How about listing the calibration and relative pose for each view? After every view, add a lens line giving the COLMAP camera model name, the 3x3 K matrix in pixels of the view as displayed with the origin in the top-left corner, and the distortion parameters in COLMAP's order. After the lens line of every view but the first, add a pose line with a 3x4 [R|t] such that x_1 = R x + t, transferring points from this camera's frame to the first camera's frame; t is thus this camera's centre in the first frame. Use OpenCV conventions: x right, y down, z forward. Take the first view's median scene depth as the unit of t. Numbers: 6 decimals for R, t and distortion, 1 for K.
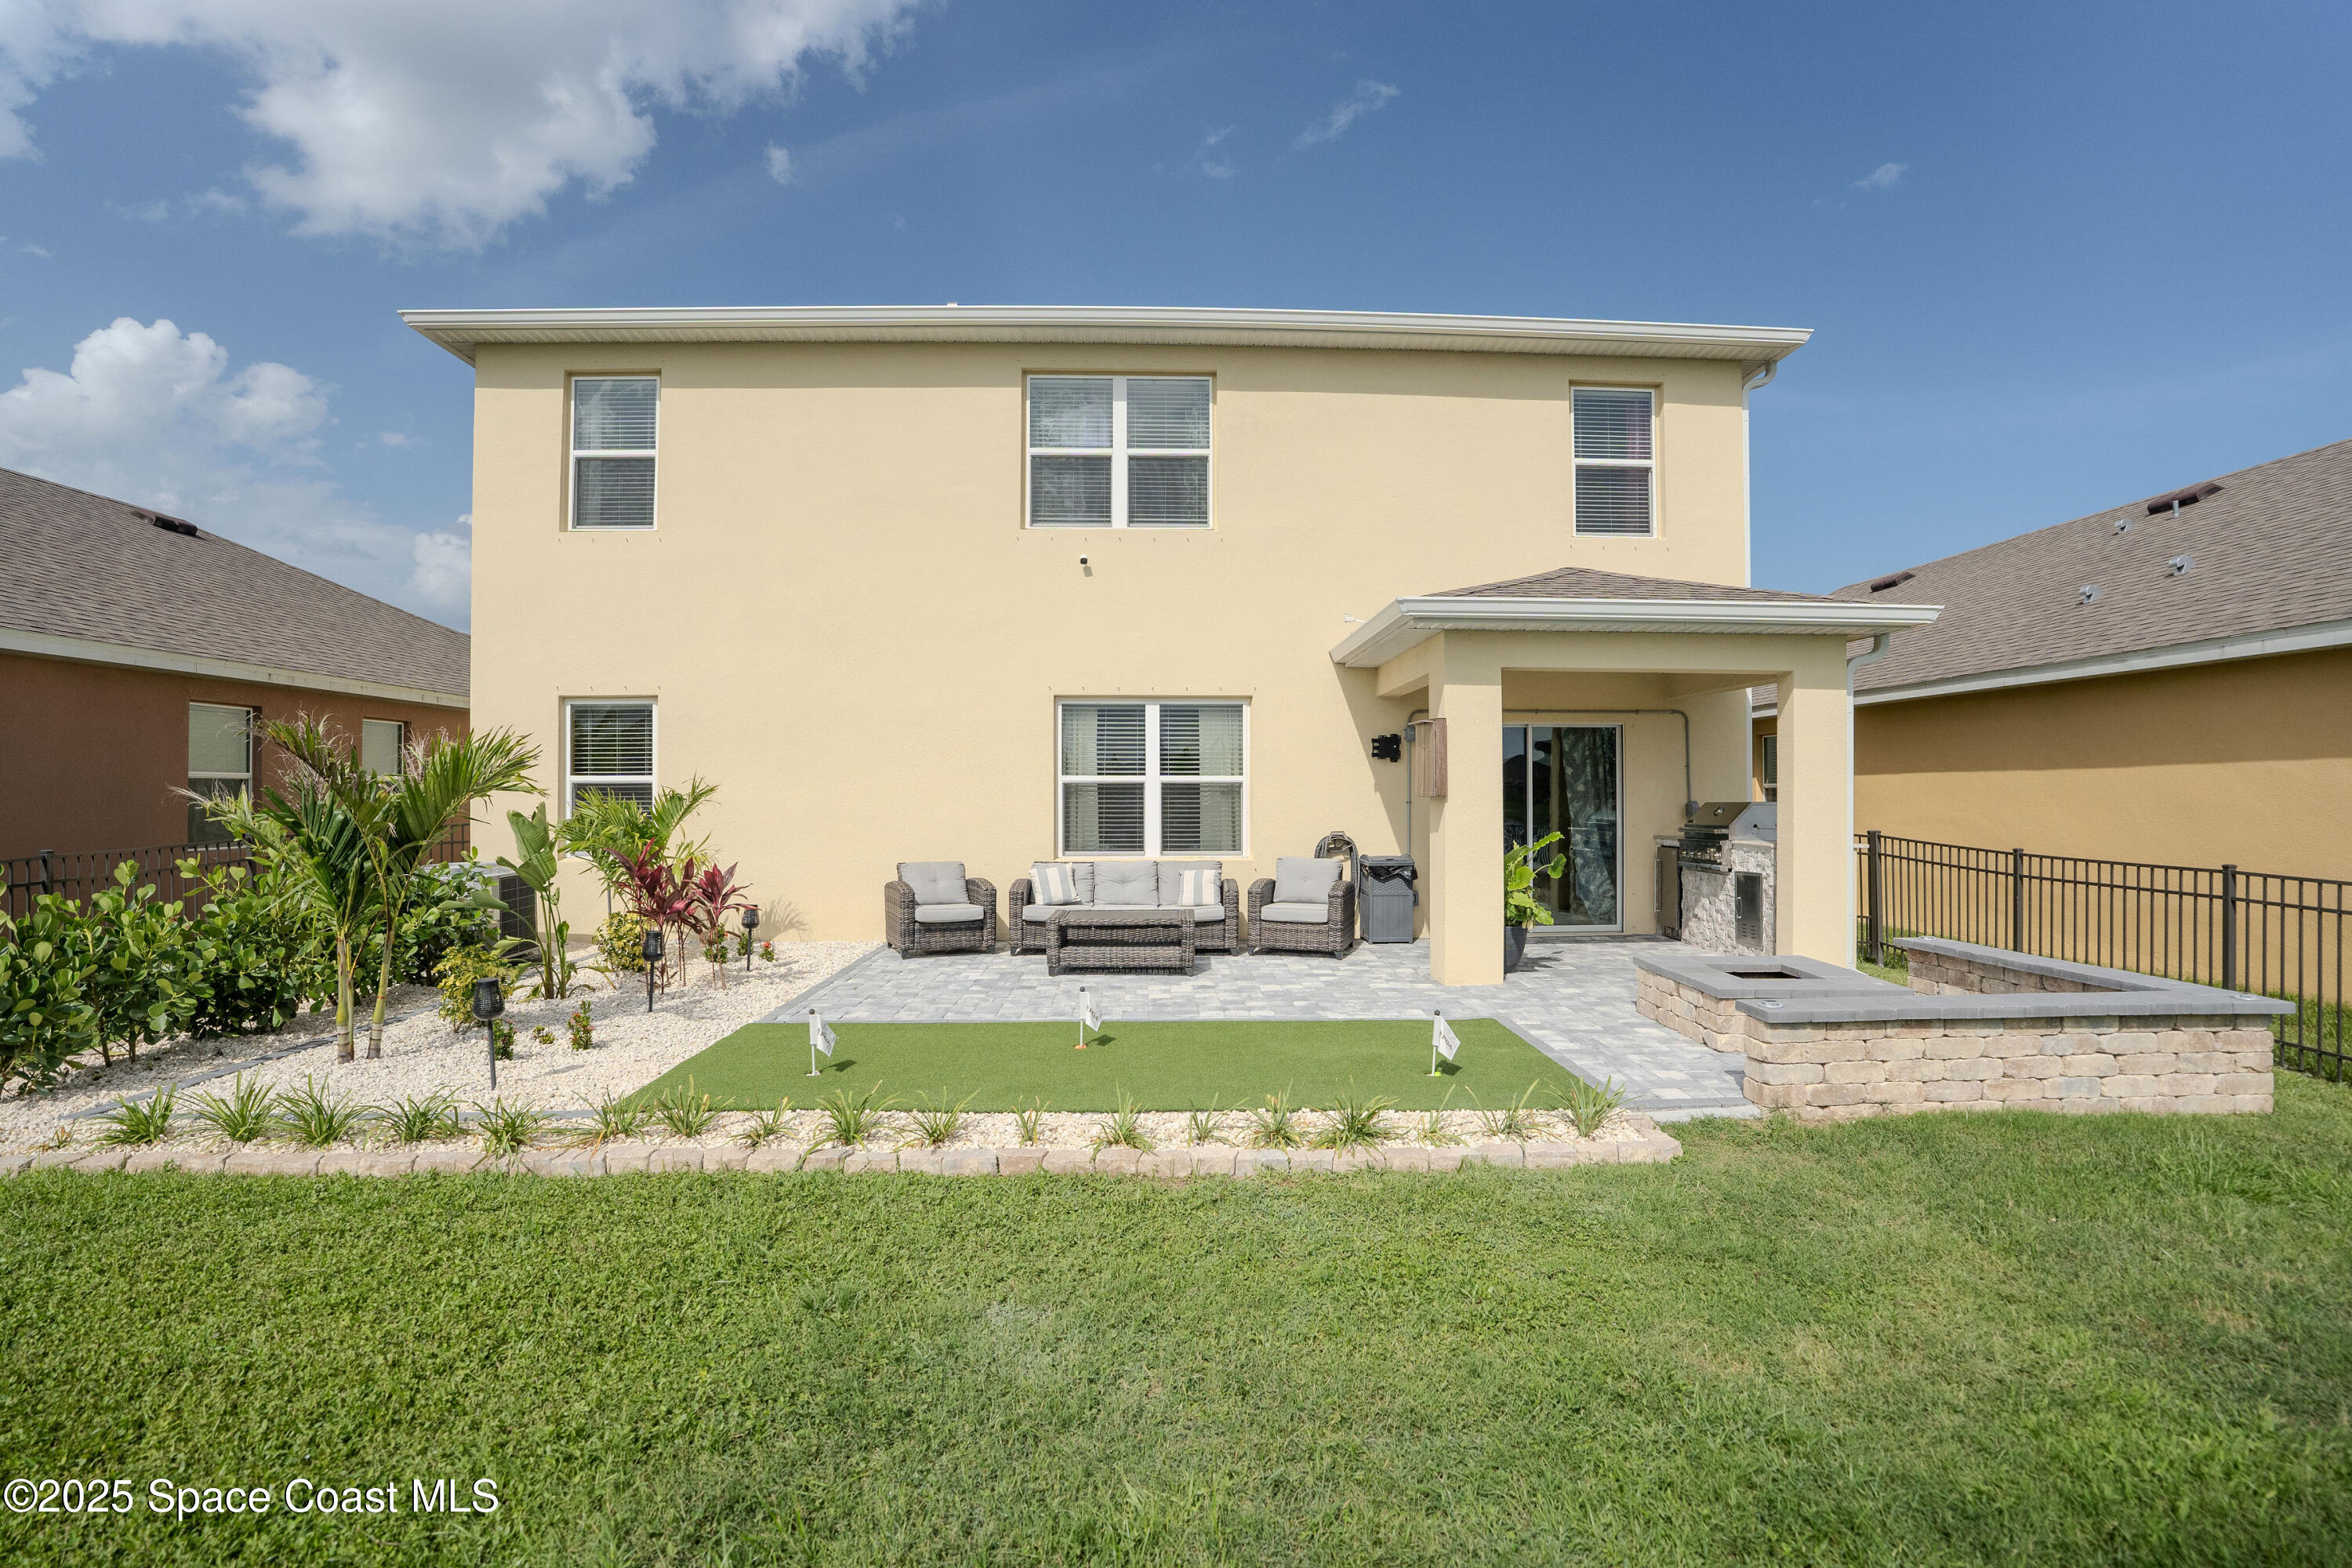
lens RADIAL K [[1121.6, 0, 1164.1], [0, 1121.6, 827.5], [0, 0, 1]] dist [-0.063006, 0.016624]
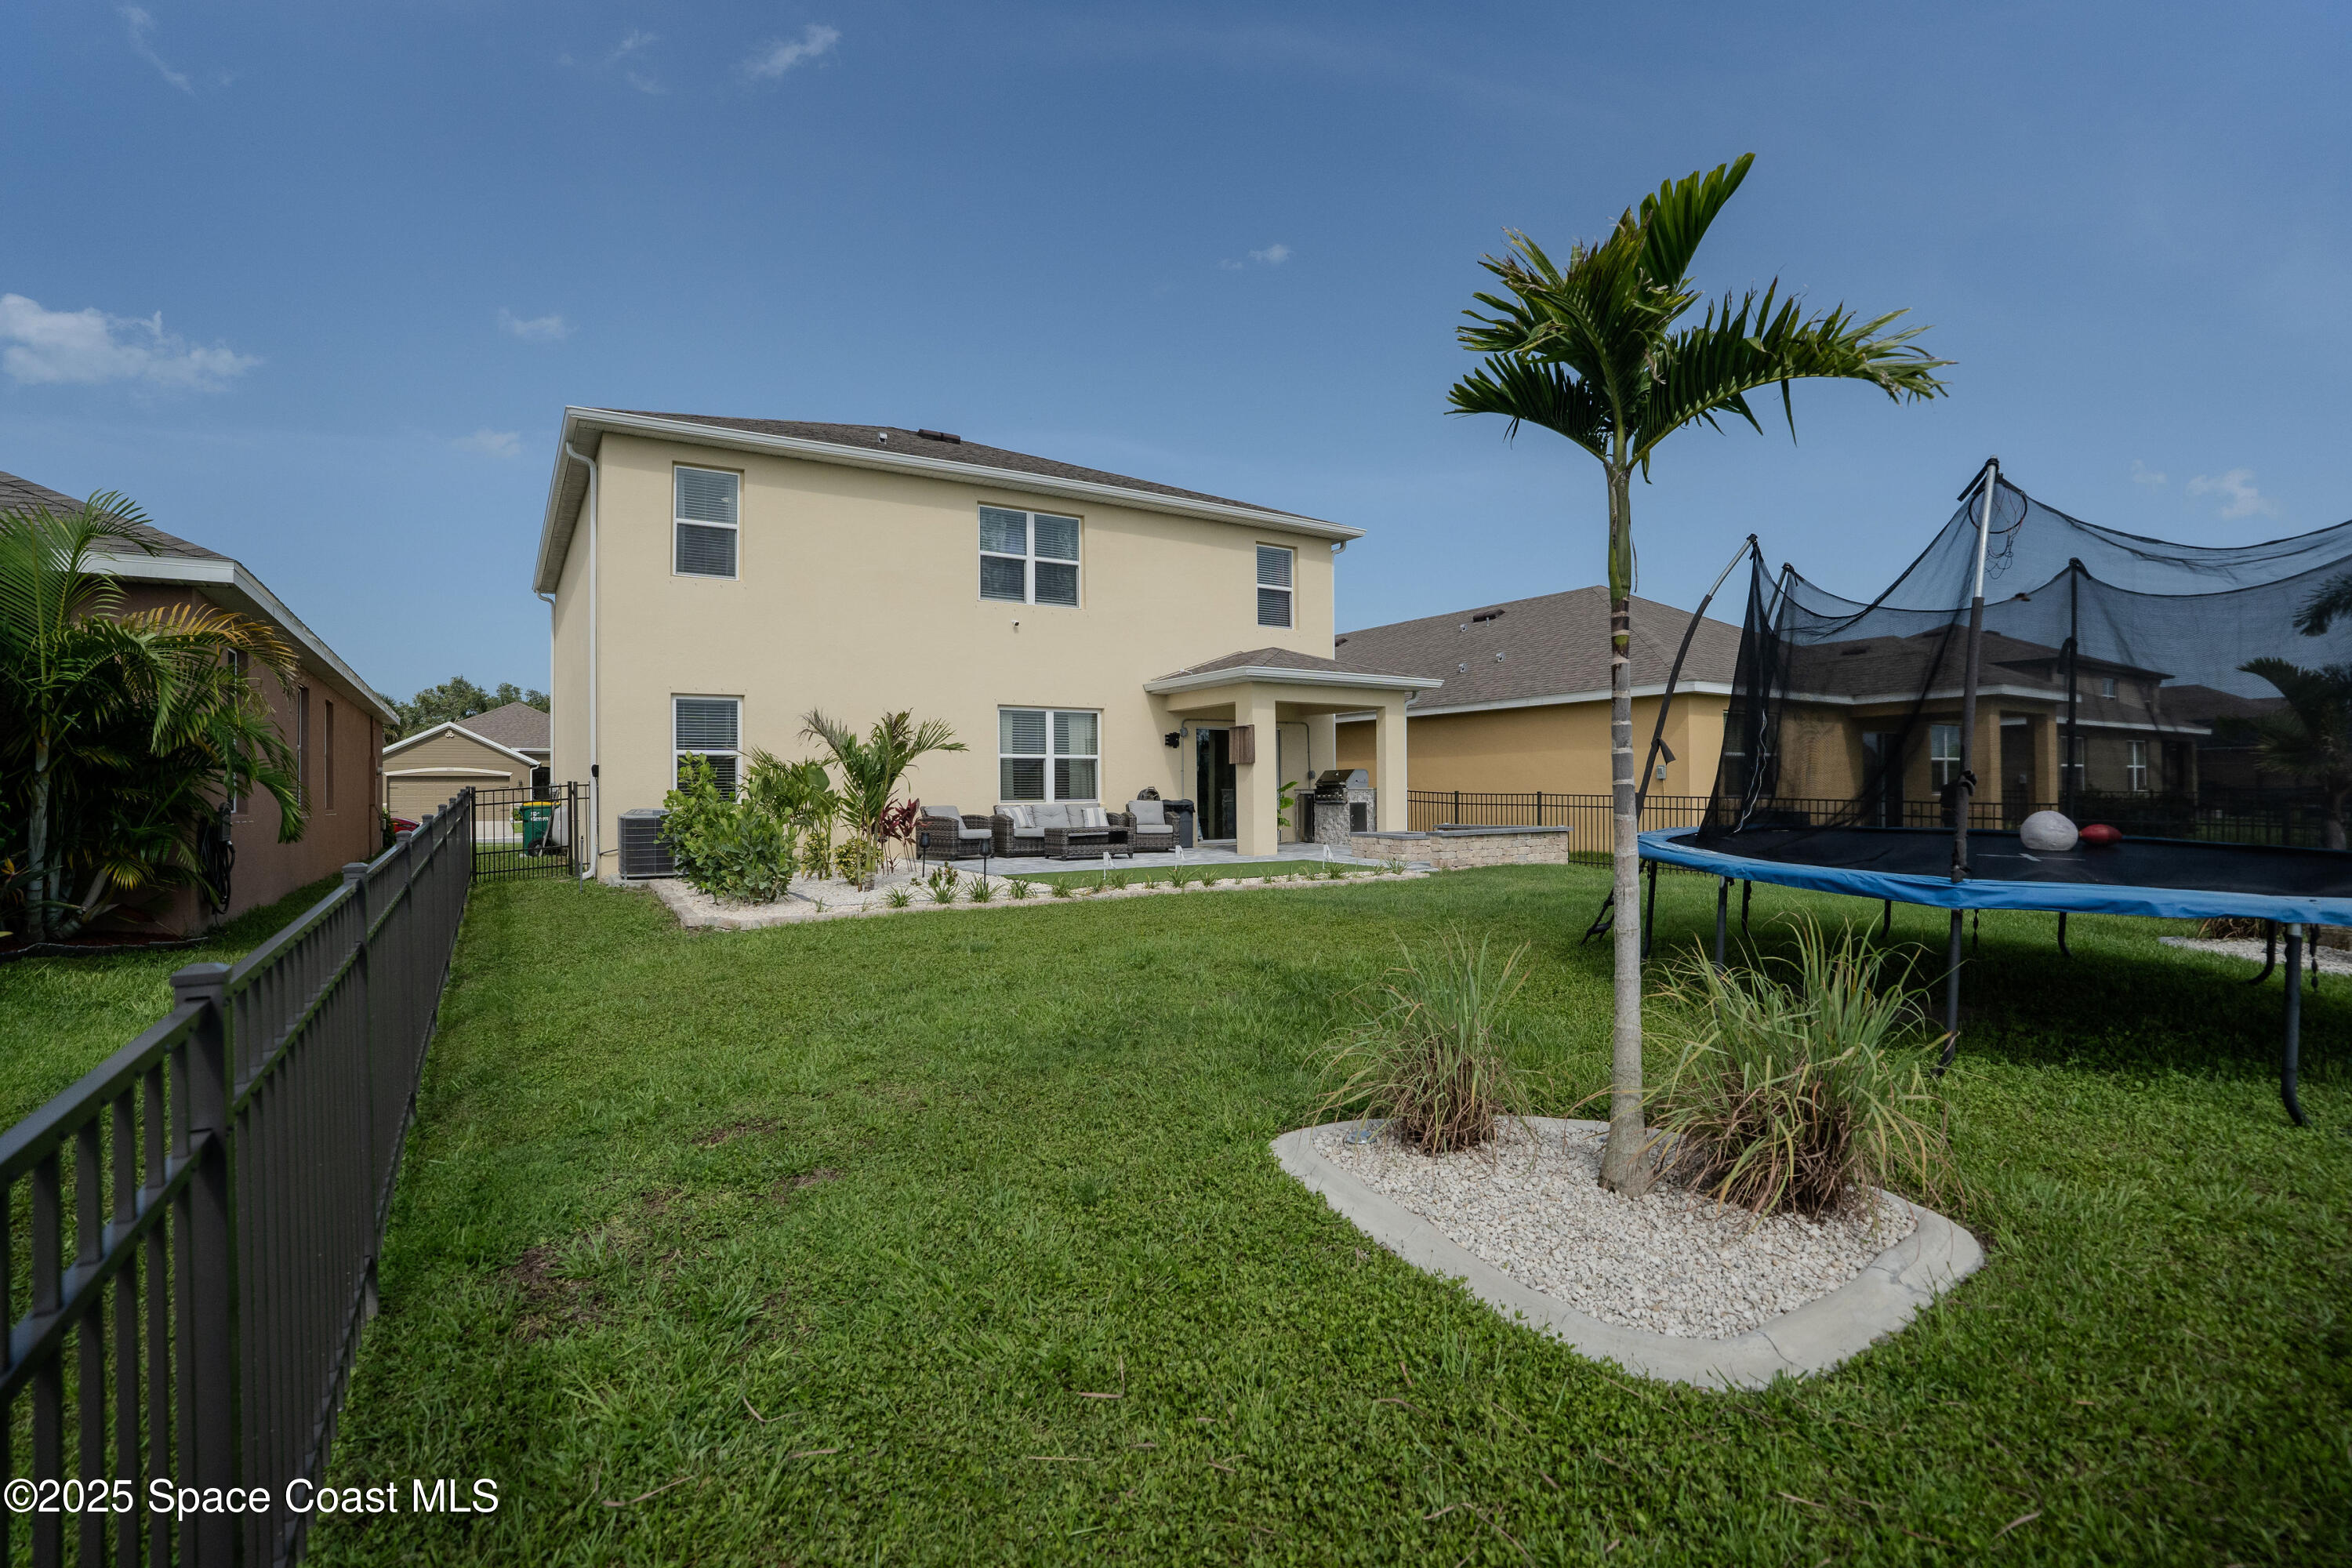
lens RADIAL K [[1120.1, 0, 1184.8], [0, 1120.1, 785.1], [0, 0, 1]] dist [-0.076435, 0.031347]
pose [[0.857590, -0.002790, 0.514327, -0.692613], [0.025630, 0.998975, -0.037316, 0.066416], [-0.513696, 0.045184, 0.856782, -0.518044]]
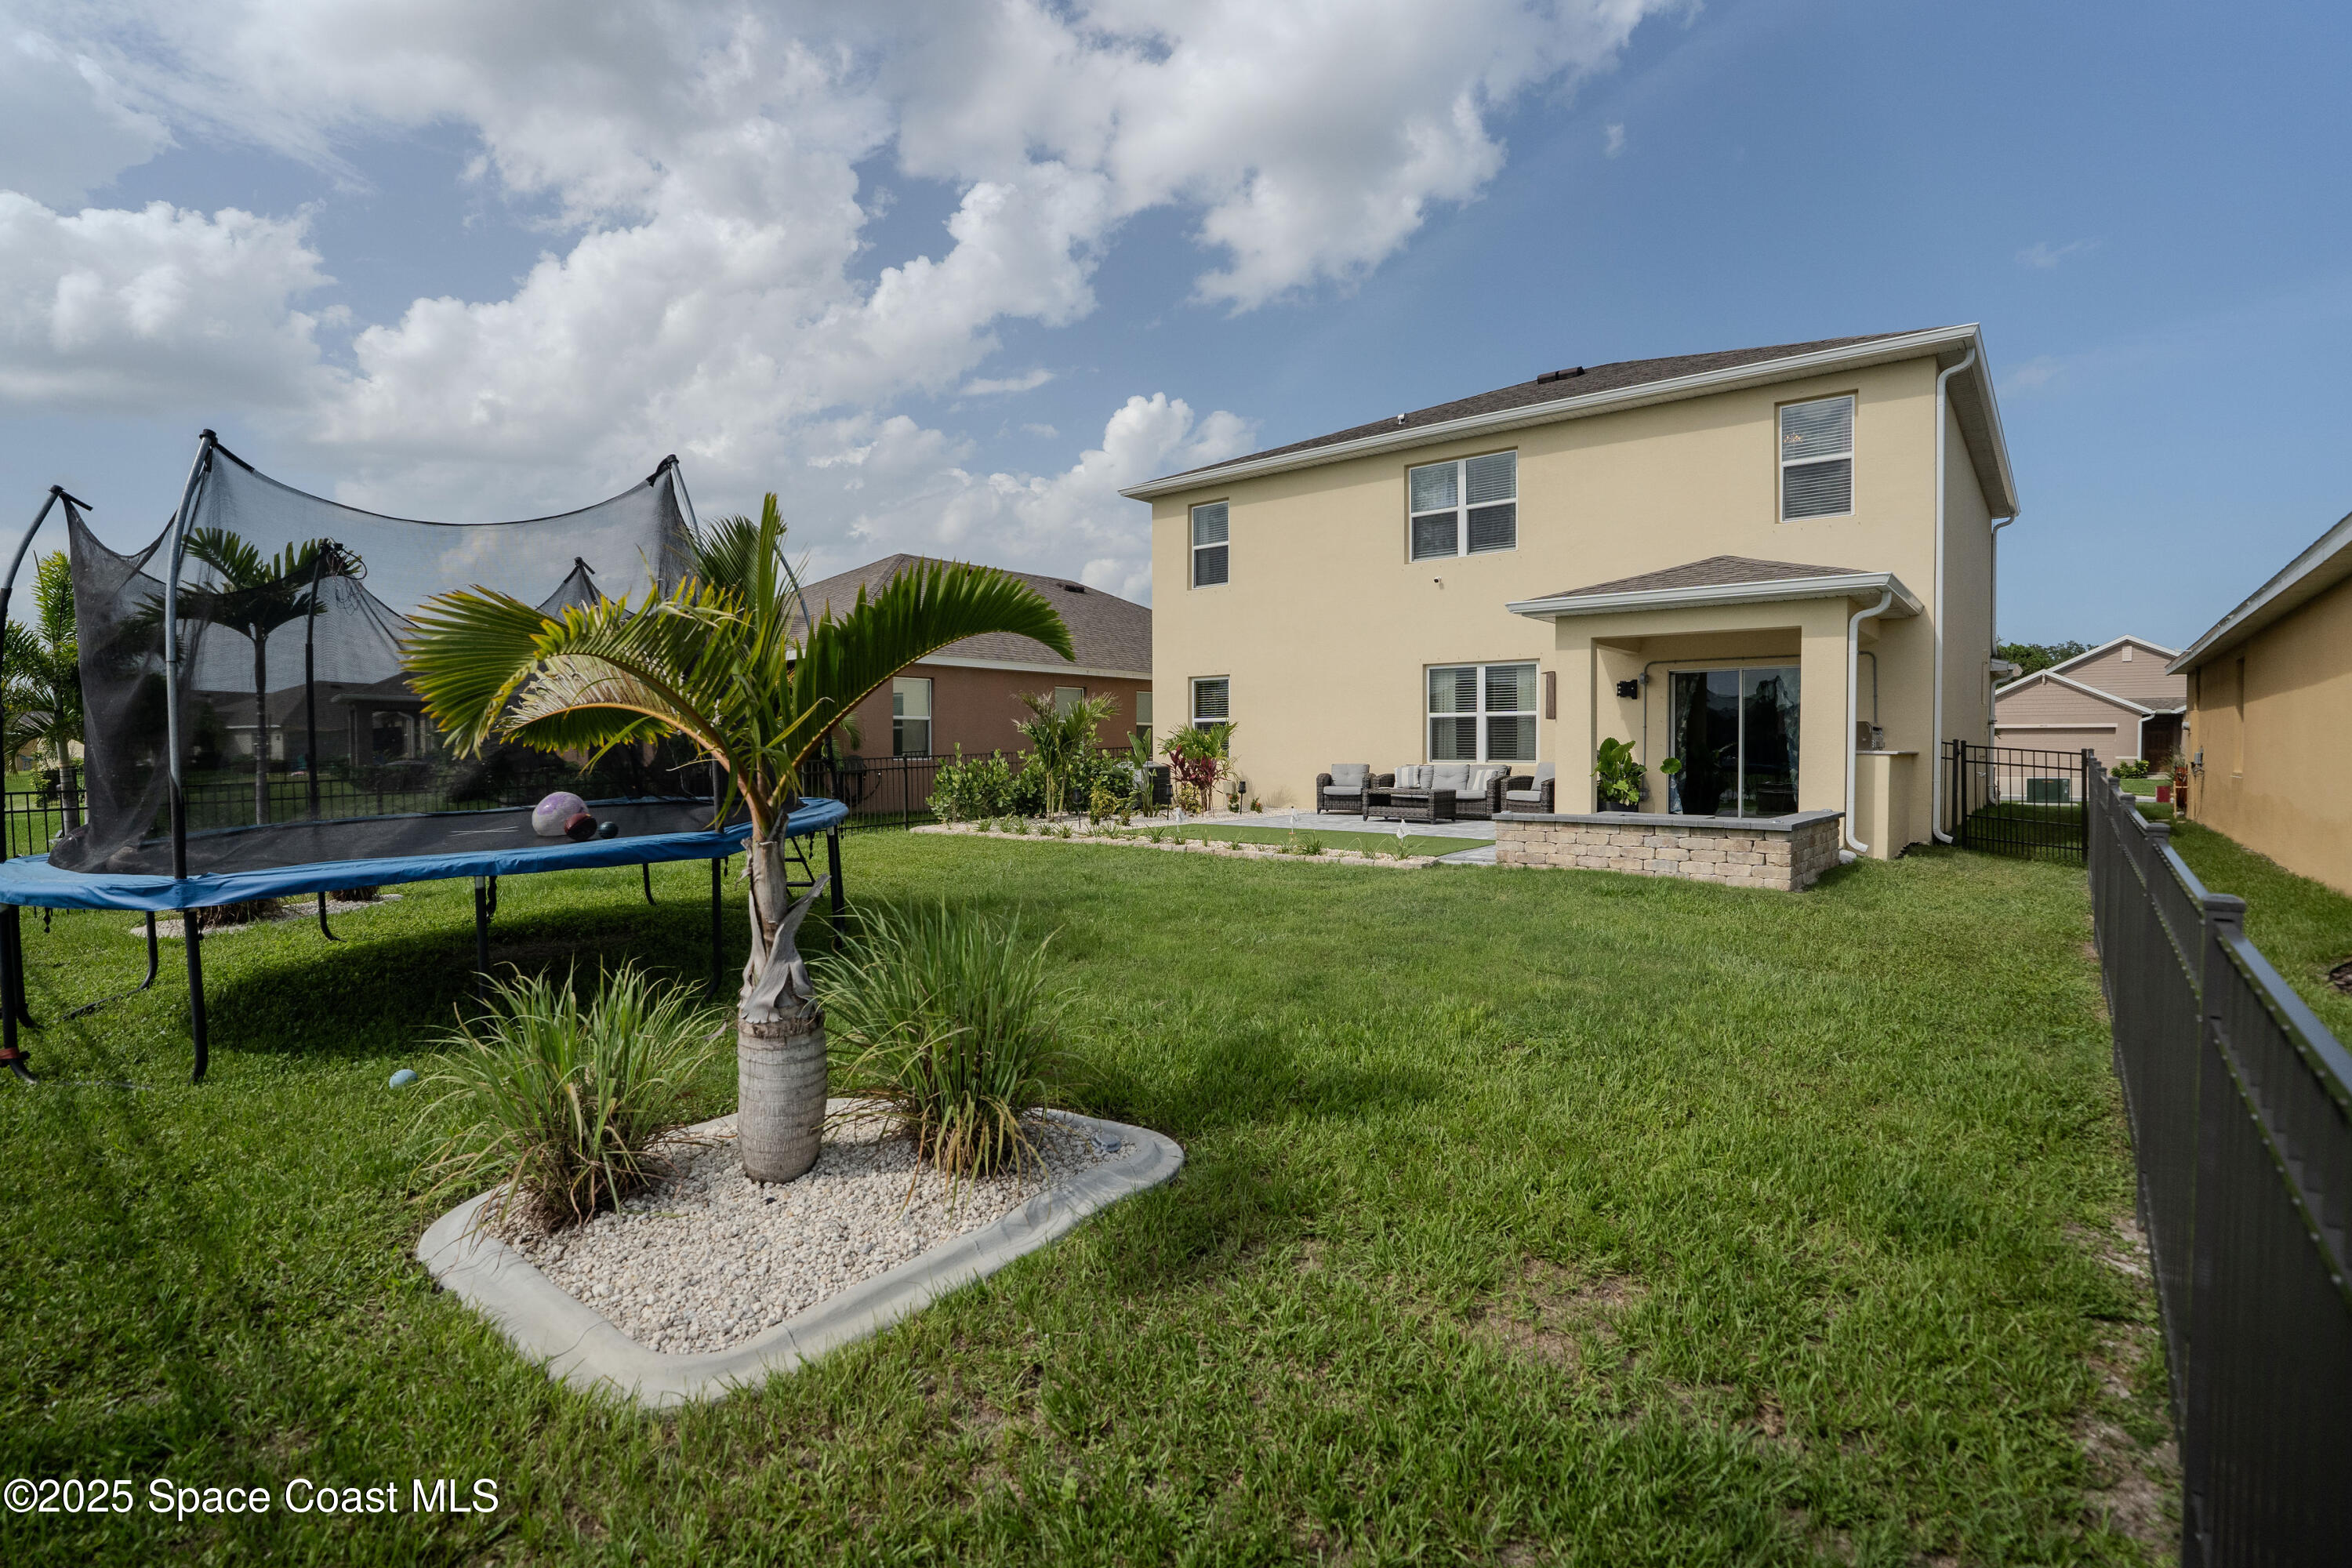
lens RADIAL K [[1120.1, 0, 1184.8], [0, 1120.1, 785.1], [0, 0, 1]] dist [-0.076435, 0.031347]
pose [[0.748166, 0.021550, -0.663162, 0.718299], [-0.022620, 0.999720, 0.006967, 0.055081], [0.663126, 0.009789, 0.748443, -0.439851]]
